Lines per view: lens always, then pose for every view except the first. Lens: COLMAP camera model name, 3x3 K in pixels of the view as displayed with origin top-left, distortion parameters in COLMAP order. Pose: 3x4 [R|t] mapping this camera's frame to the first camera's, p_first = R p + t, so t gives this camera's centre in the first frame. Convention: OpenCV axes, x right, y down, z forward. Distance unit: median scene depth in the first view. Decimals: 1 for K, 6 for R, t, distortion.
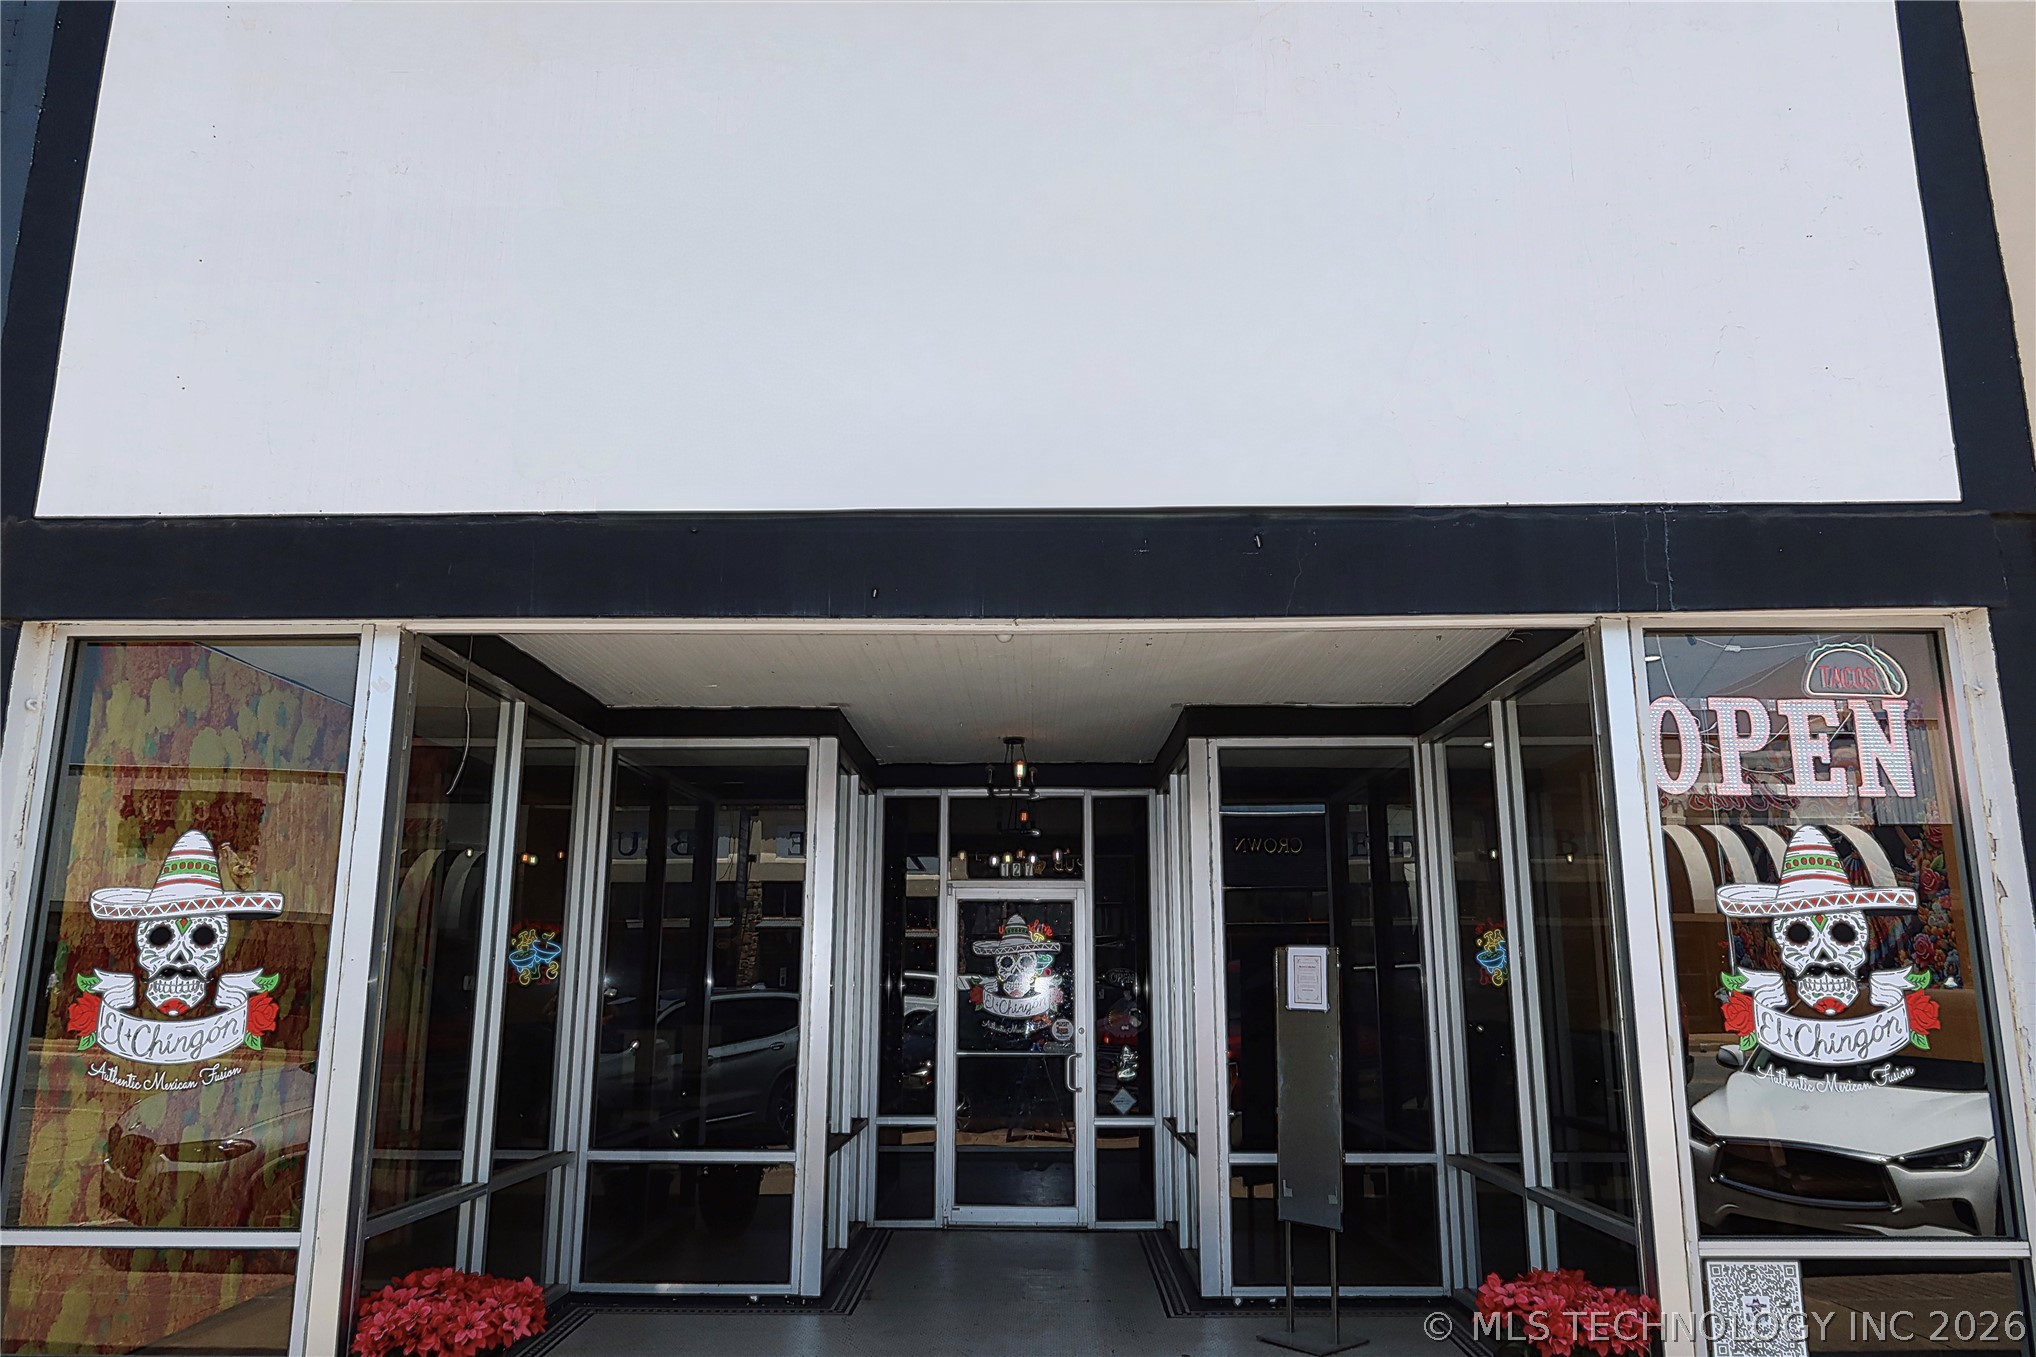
lens RADIAL K [[1375.8, 0, 1018.7], [0, 1375.8, 673.8], [0, 0, 1]] dist [-0.028605, 0.014212]
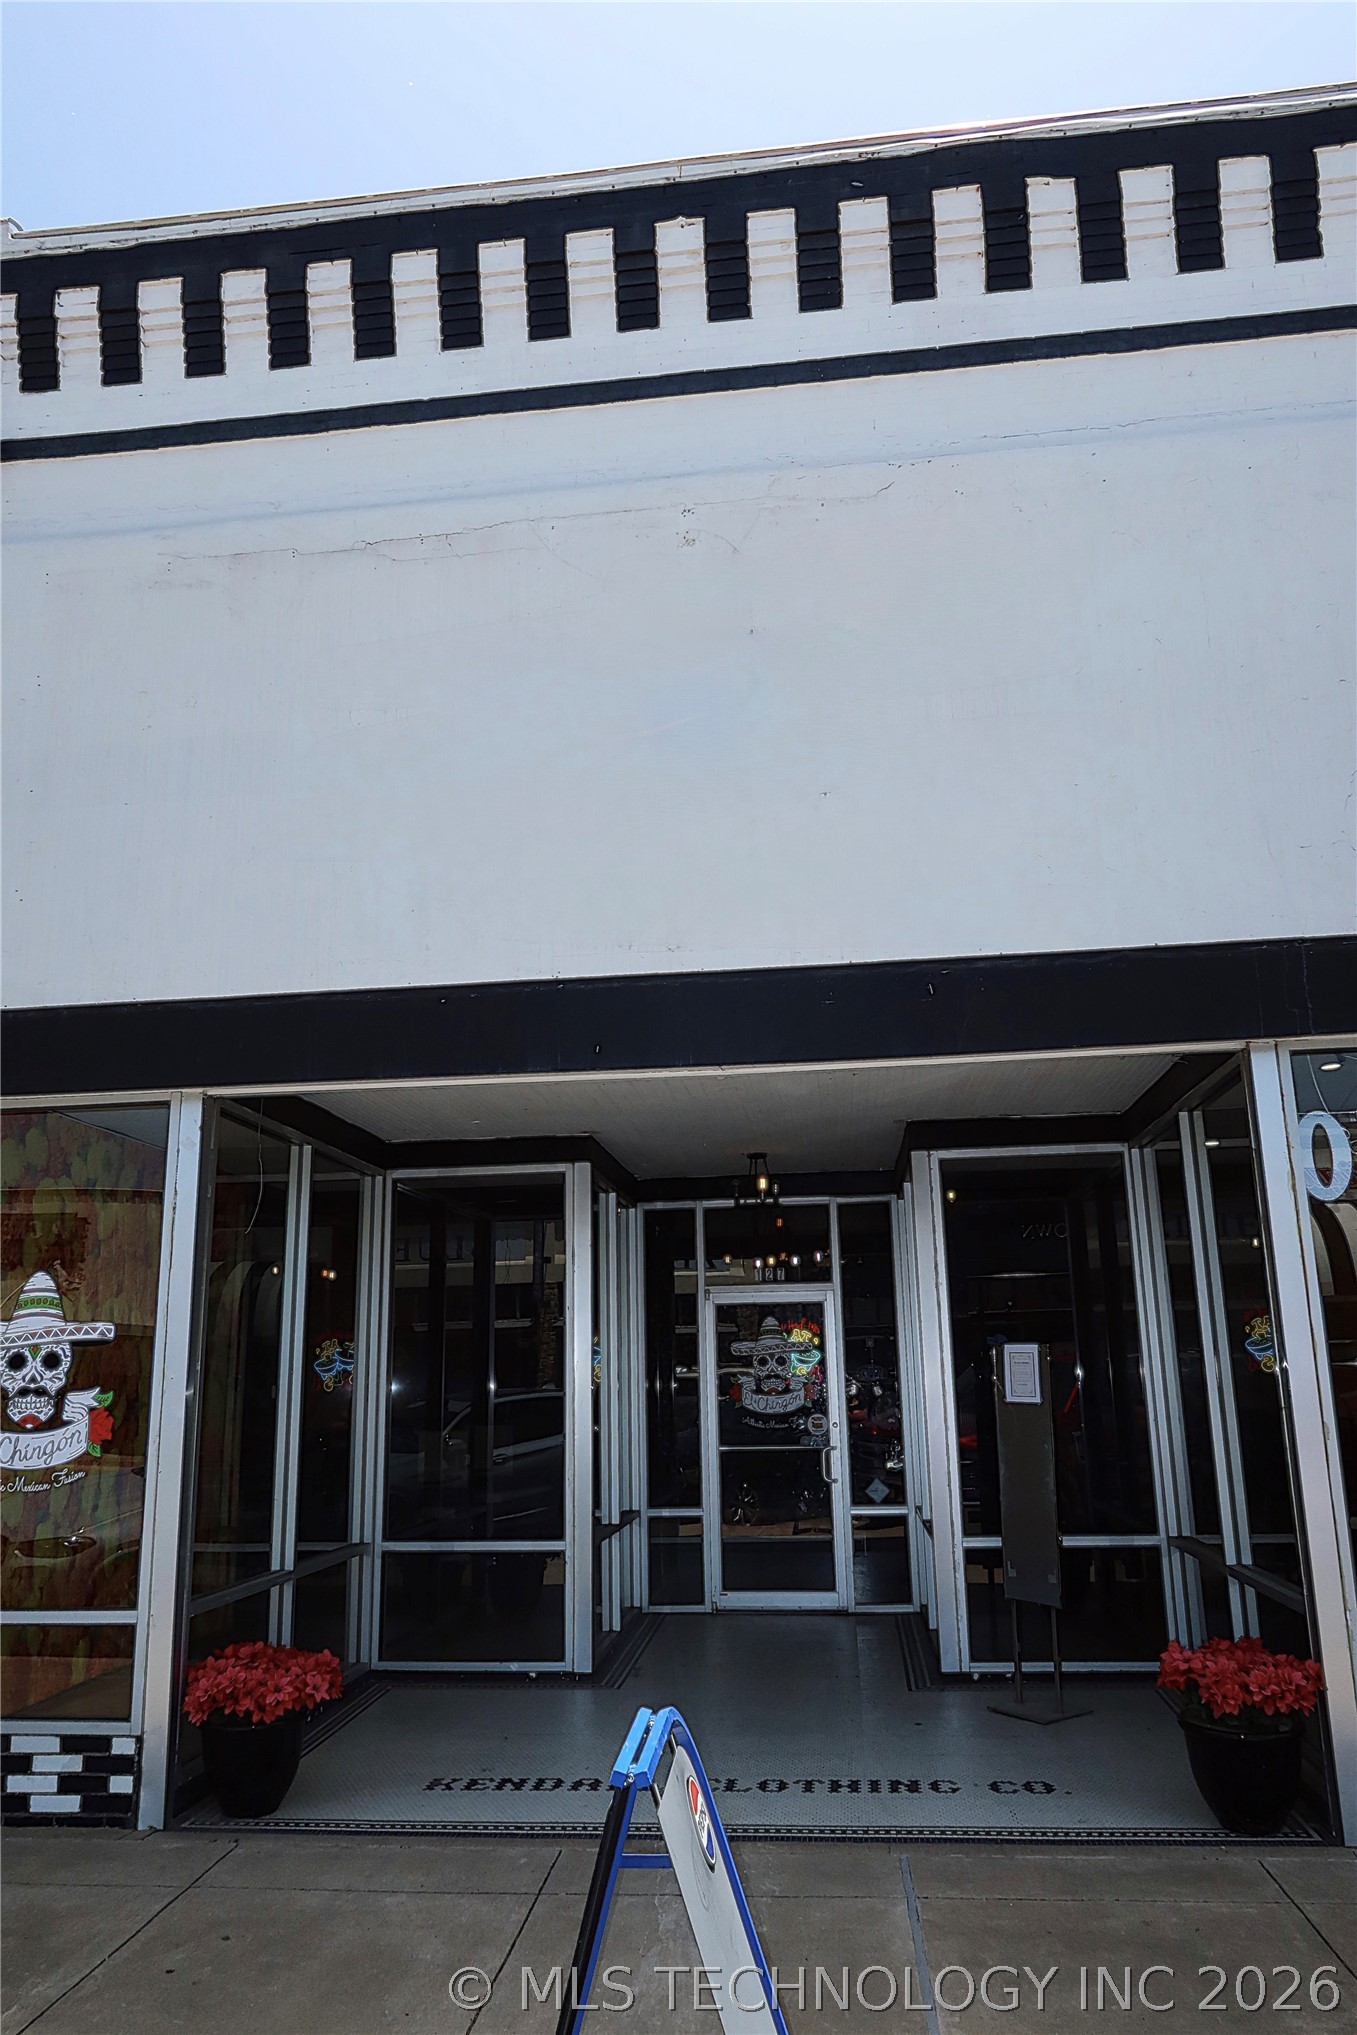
lens RADIAL K [[1375.1, 0, 680.1], [0, 1375.1, 1029.3], [0, 0, 1]] dist [-0.028605, 0.014212]
pose [[0.994637, -0.044727, -0.093253, 0.051624], [0.042288, 0.998714, -0.027971, -0.028630], [0.094384, 0.023878, 0.995249, -0.101521]]
